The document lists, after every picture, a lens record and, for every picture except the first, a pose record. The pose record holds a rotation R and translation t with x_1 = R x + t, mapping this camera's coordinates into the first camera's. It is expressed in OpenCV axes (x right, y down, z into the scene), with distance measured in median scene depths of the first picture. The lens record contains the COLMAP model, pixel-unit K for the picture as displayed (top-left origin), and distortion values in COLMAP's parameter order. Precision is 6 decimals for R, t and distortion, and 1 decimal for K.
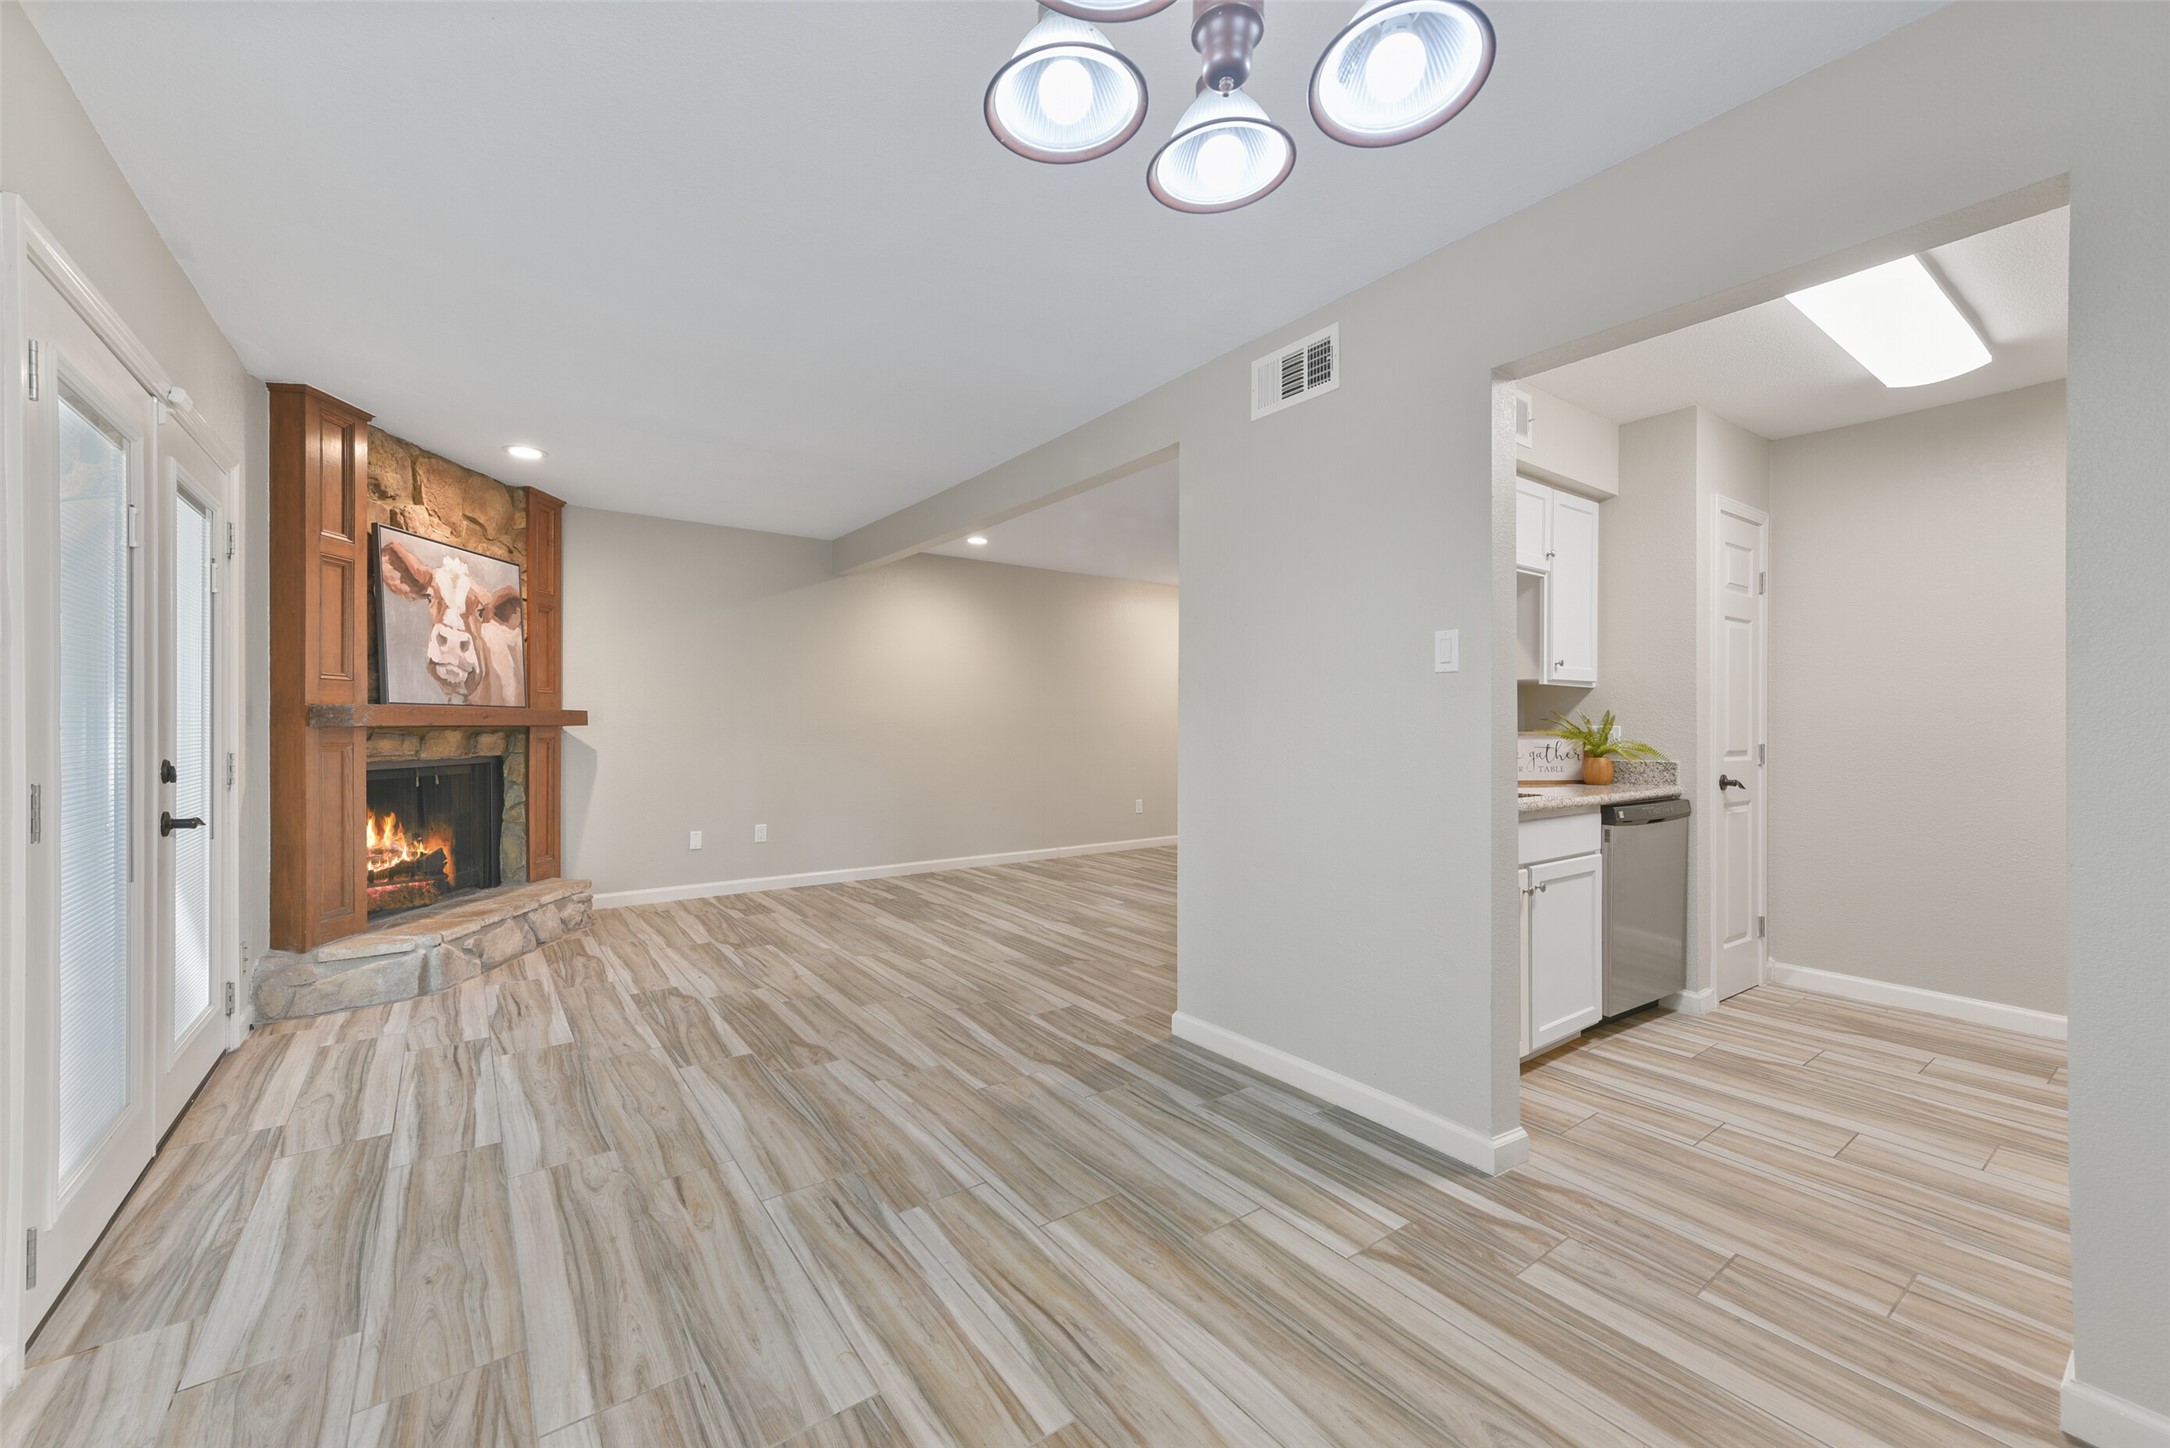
lens RADIAL K [[847.4, 0, 1075.8], [0, 847.4, 730.5], [0, 0, 1]] dist [0.013946, -0.000508]
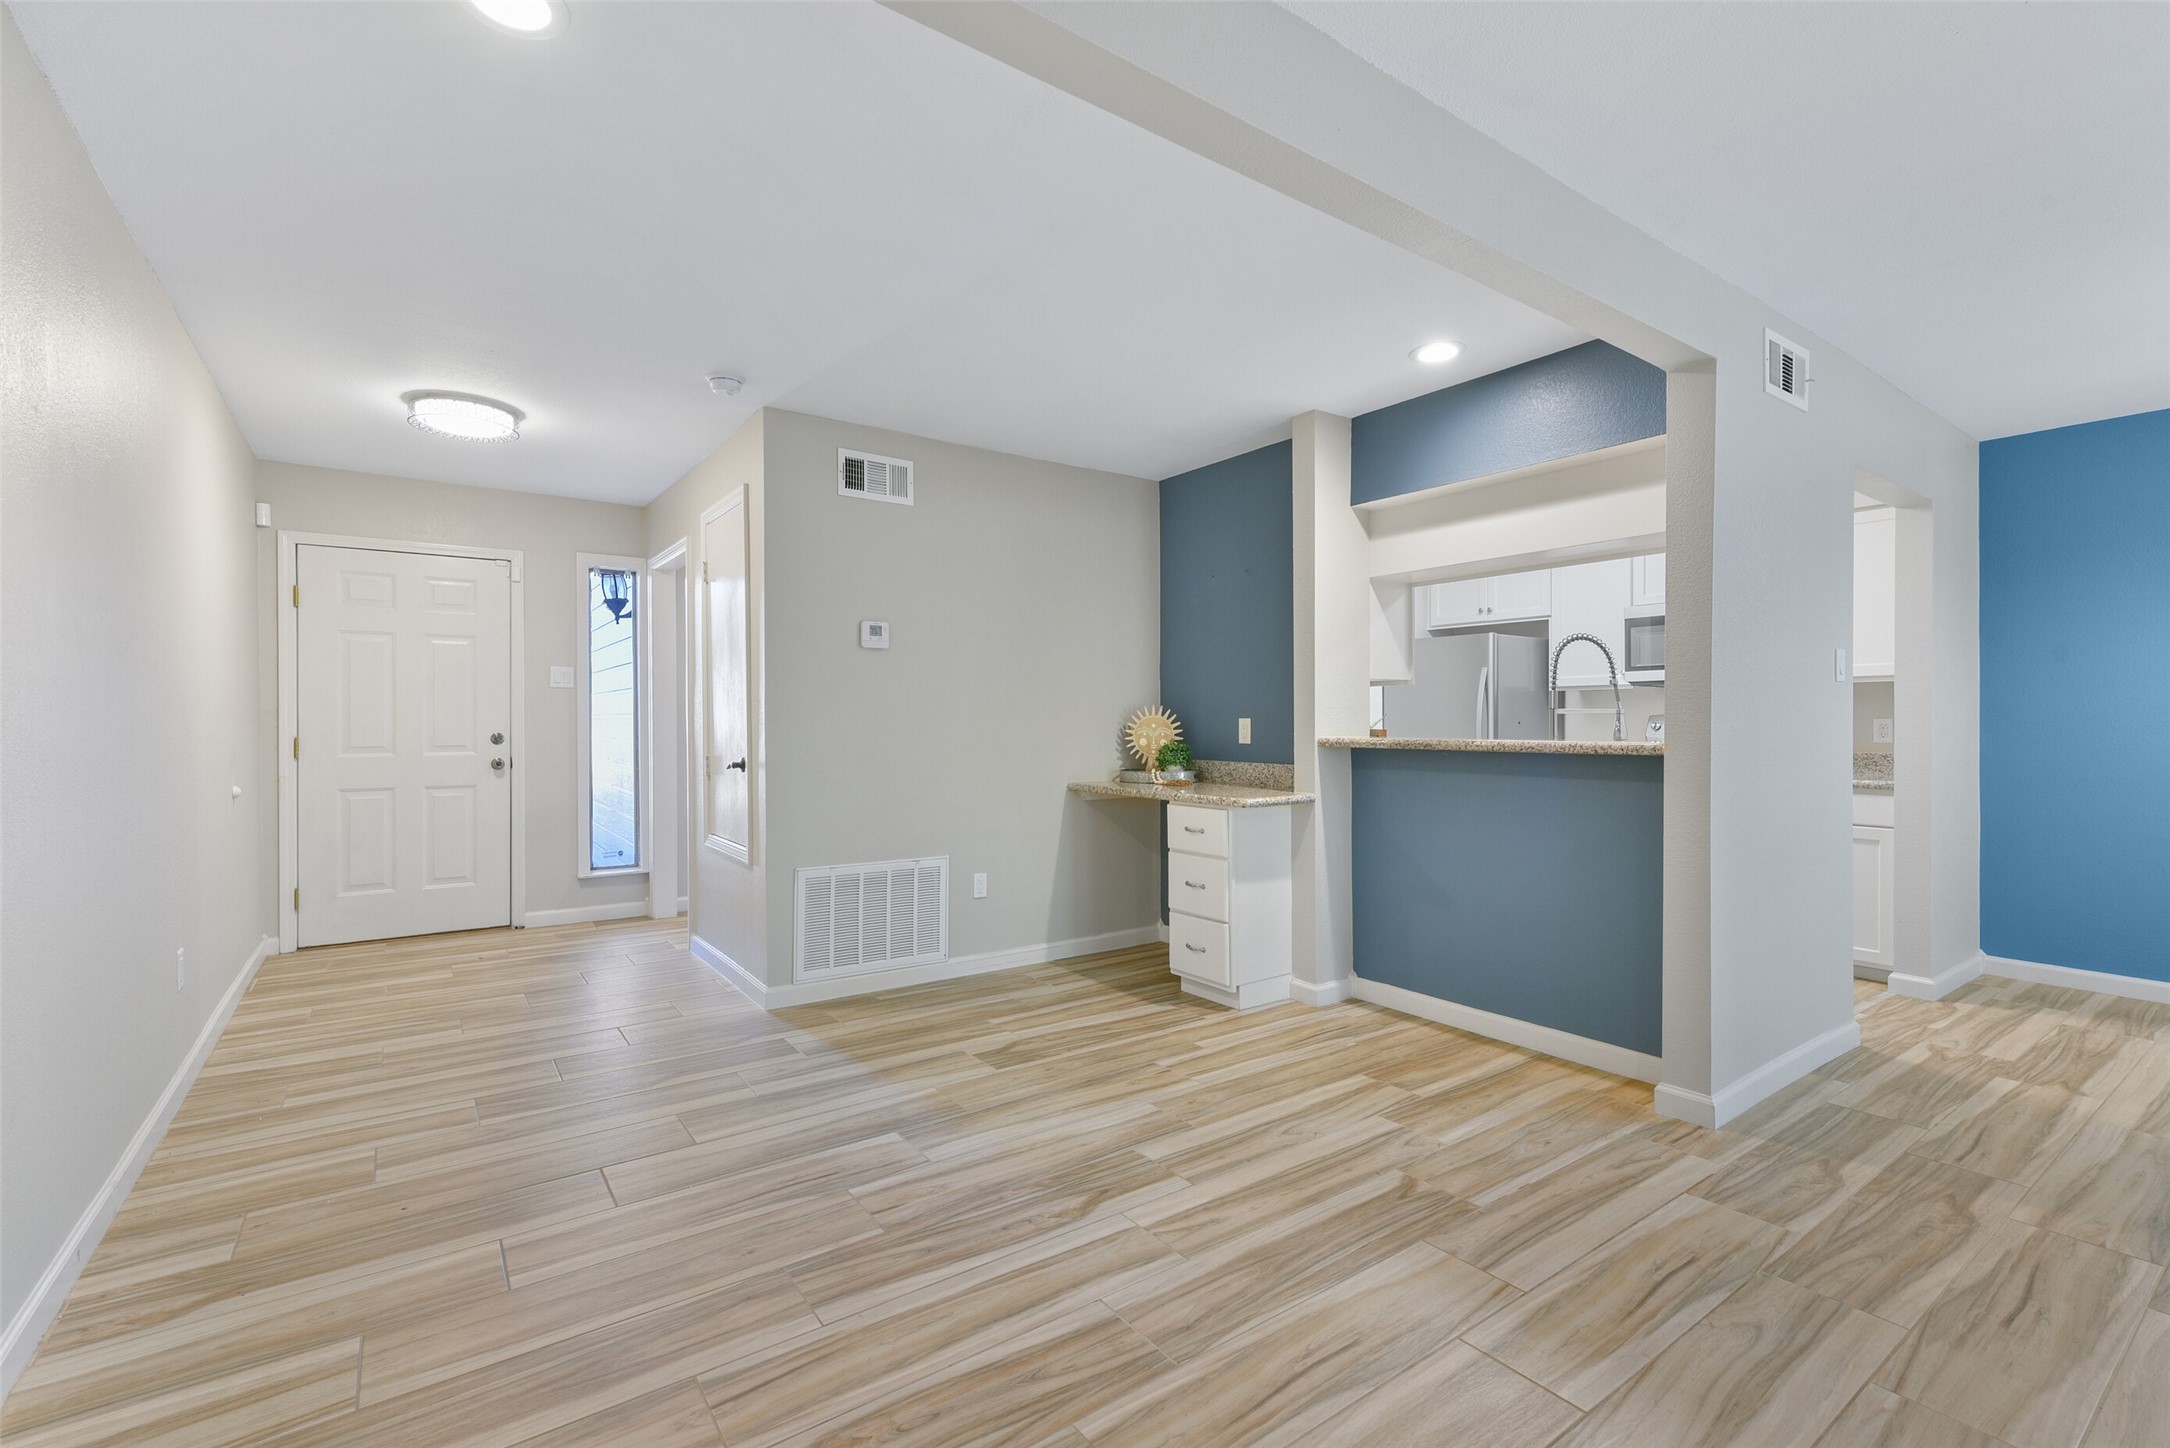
lens RADIAL K [[942.9, 0, 1078.2], [0, 942.9, 728.1], [0, 0, 1]] dist [0.005990, -0.000207]
pose [[0.014722, -0.012614, 0.999812, -0.882248], [0.010345, 0.999869, 0.012463, -0.024175], [-0.999838, 0.010159, 0.014851, 1.851447]]
